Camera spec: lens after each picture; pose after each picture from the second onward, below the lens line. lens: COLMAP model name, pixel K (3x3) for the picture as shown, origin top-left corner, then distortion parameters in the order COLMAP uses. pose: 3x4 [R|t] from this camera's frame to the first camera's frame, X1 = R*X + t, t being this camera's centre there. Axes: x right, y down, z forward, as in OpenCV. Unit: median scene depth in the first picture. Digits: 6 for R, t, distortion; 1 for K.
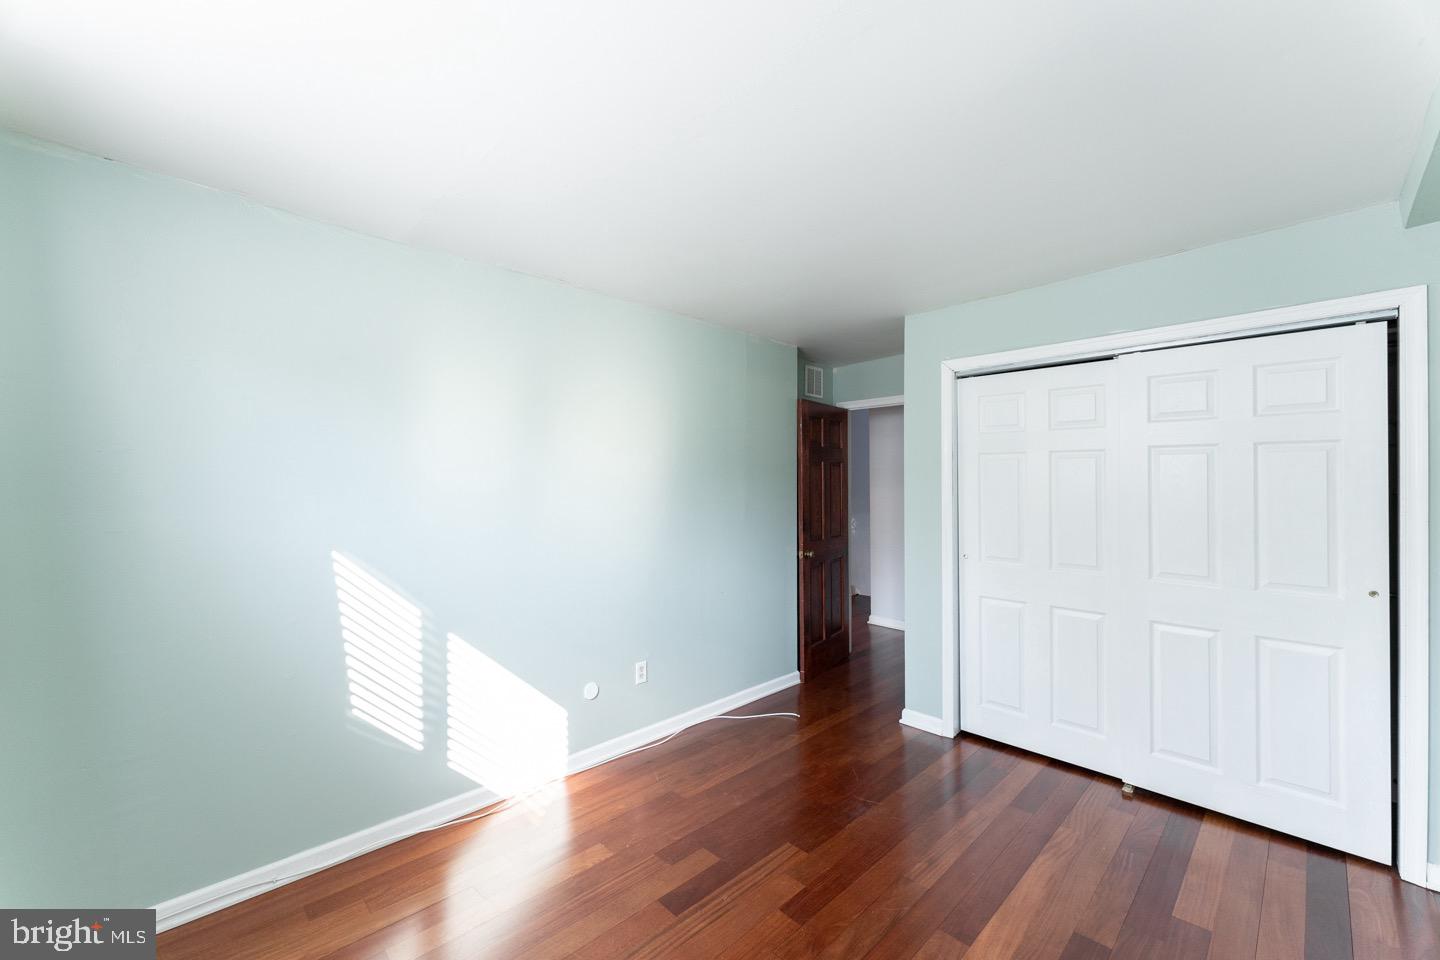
lens RADIAL K [[583.3, 0, 706.1], [0, 583.3, 478.0], [0, 0, 1]] dist [-0.003217, -0.000656]
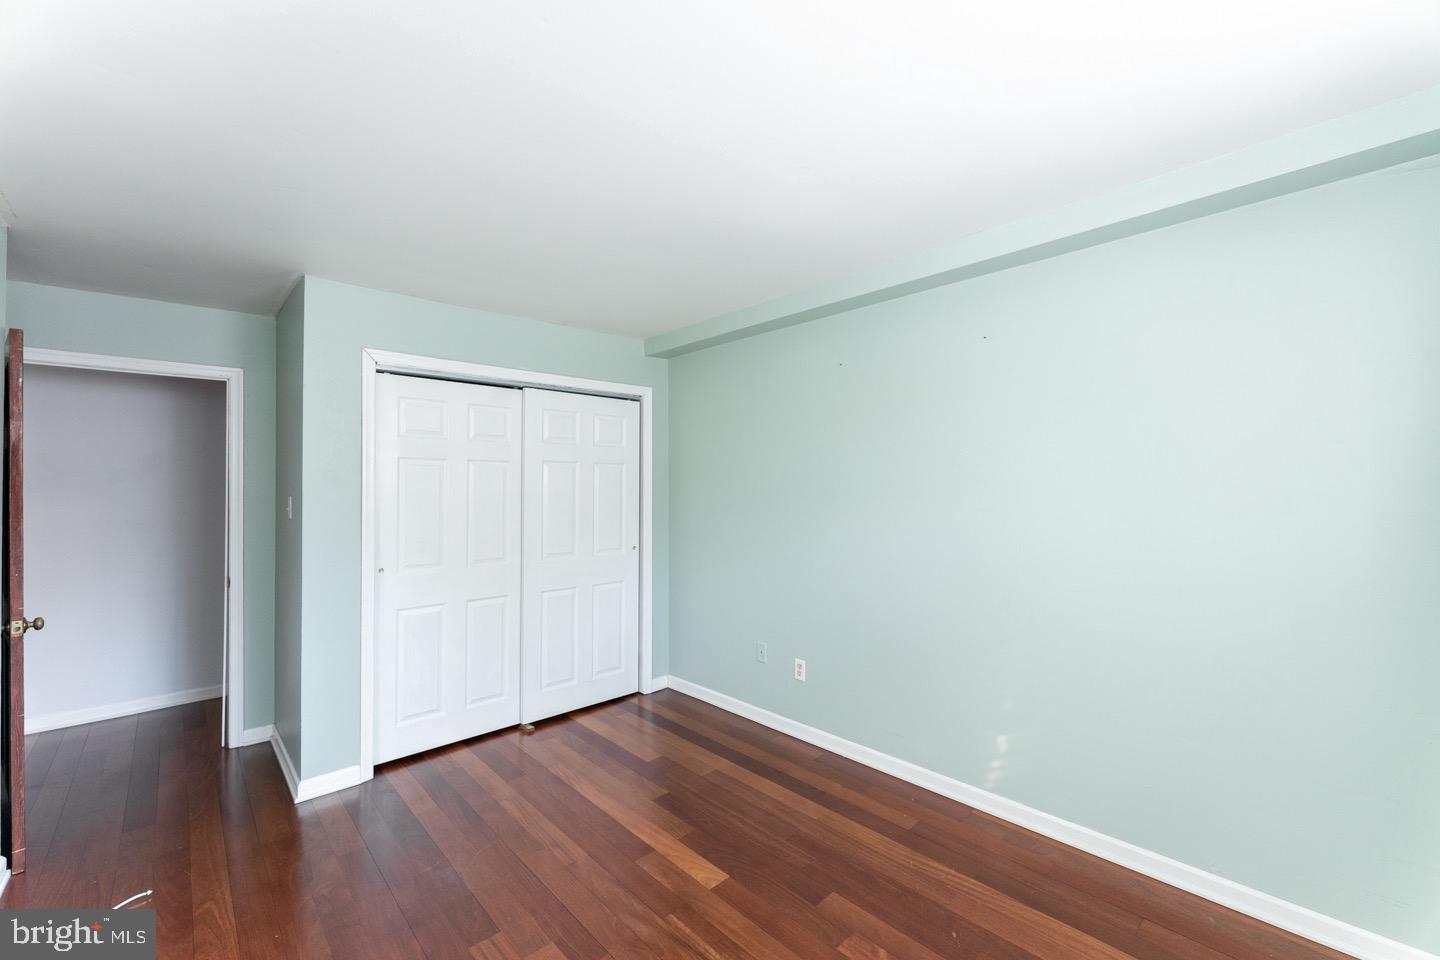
lens RADIAL K [[583.3, 0, 715.4], [0, 583.3, 485.7], [0, 0, 1]] dist [-0.003217, -0.000656]
pose [[0.000747, 0.001170, 0.999999, -0.553610], [-0.003890, 0.999992, -0.001167, 0.002501], [-0.999992, -0.003889, 0.000752, 0.579969]]
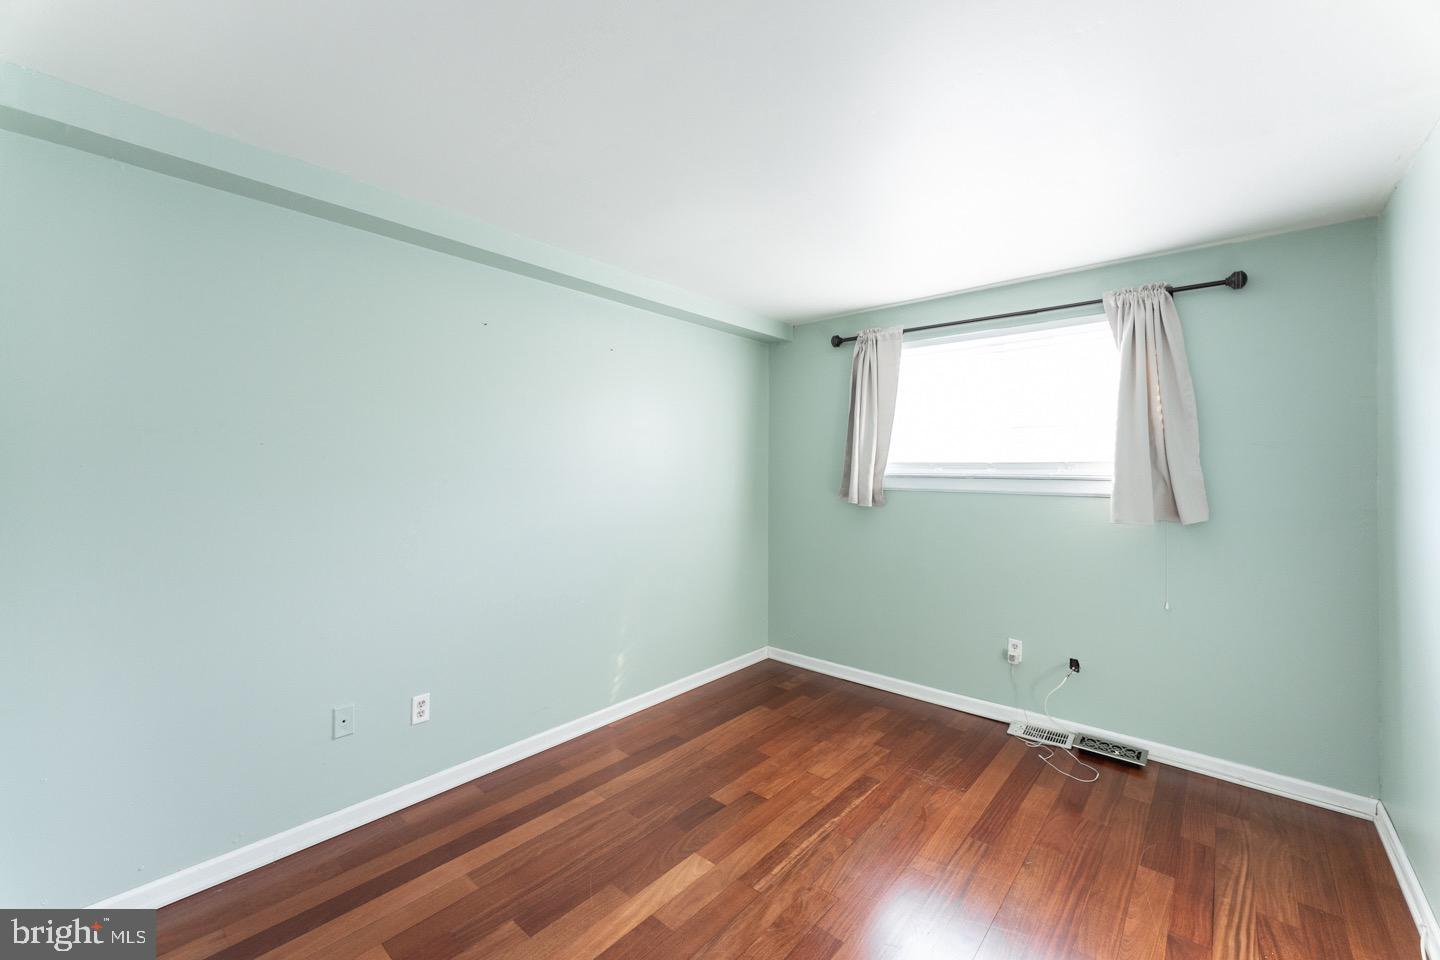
lens RADIAL K [[583.3, 0, 727.9], [0, 583.3, 471.4], [0, 0, 1]] dist [-0.003217, -0.000656]
pose [[-0.995144, 0.005376, -0.098280, 0.281104], [0.005074, 0.999982, 0.003319, 0.014719], [0.098296, 0.002804, -0.995153, 1.356563]]
